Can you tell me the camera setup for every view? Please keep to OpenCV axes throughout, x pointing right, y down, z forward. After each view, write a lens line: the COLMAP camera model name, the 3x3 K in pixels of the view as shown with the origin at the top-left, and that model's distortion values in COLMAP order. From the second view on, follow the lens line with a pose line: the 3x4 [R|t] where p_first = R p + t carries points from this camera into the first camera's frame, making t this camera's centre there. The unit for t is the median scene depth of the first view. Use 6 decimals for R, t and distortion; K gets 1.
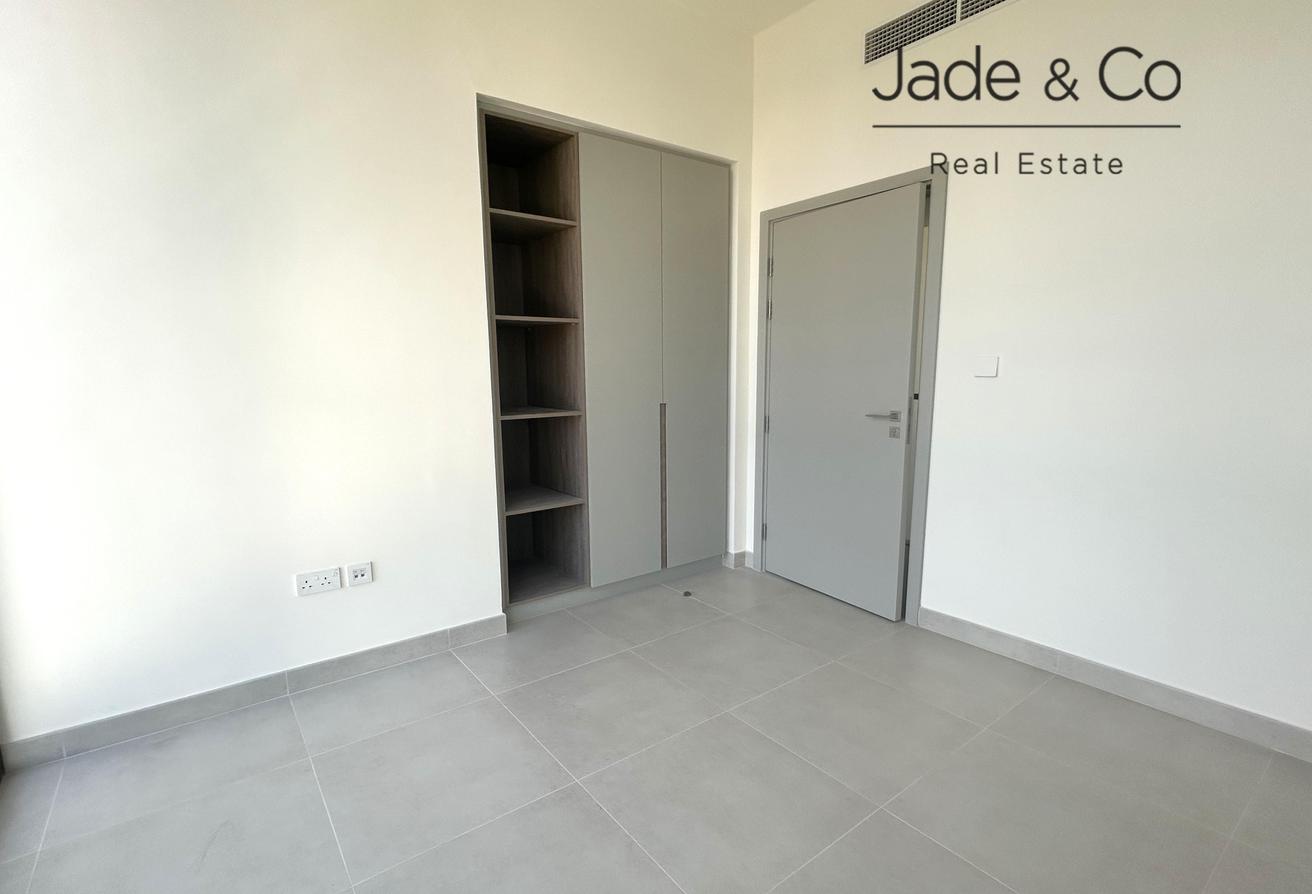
lens RADIAL K [[620.7, 0, 661.1], [0, 620.7, 456.1], [0, 0, 1]] dist [-0.015681, -0.000017]
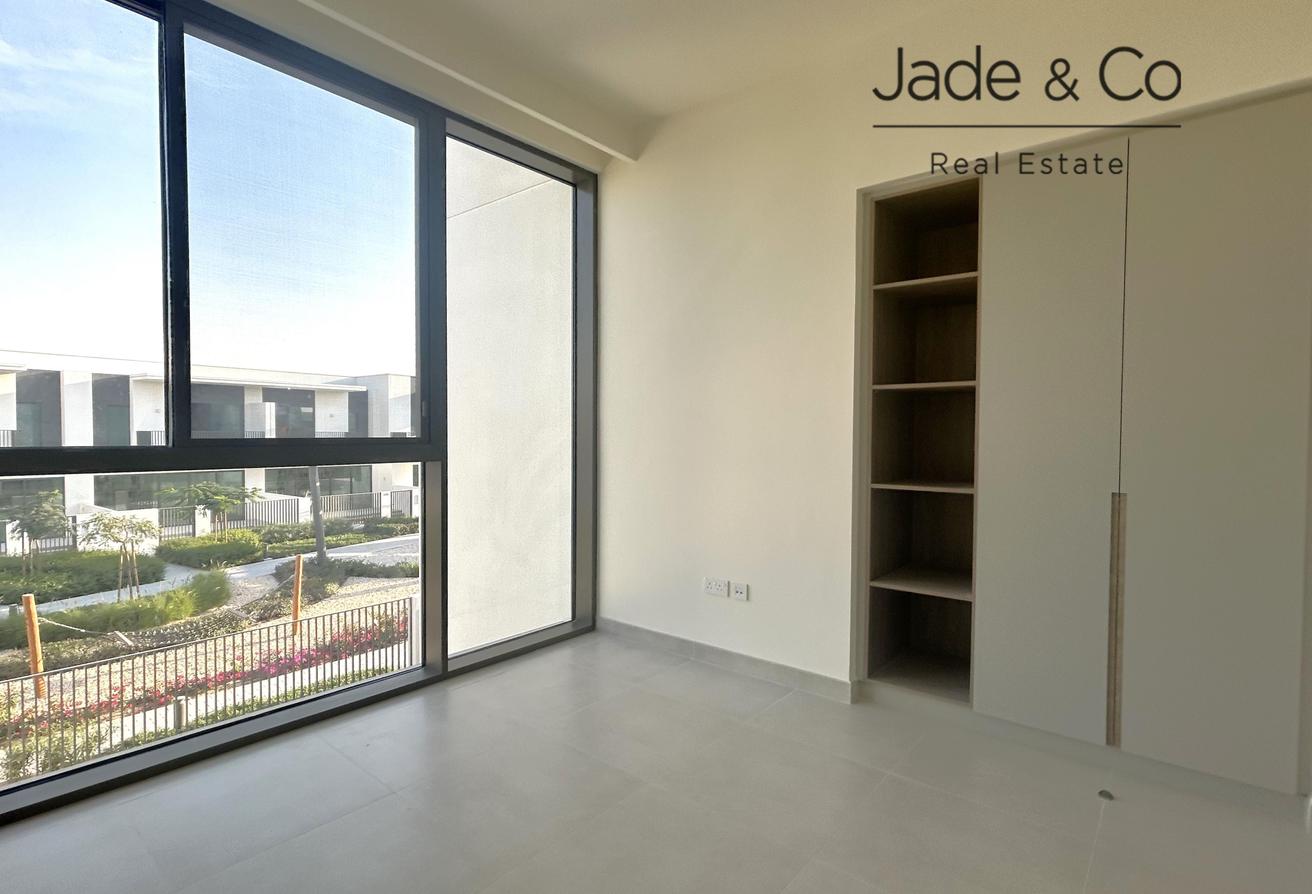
lens RADIAL K [[610.2, 0, 656.0], [0, 610.2, 447.0], [0, 0, 1]] dist [0.000942, 0.000198]
pose [[0.239572, 0.034407, -0.970269, 0.628922], [-0.148705, 0.988880, -0.001650, -0.072710], [0.959423, 0.144679, 0.242024, 0.419150]]
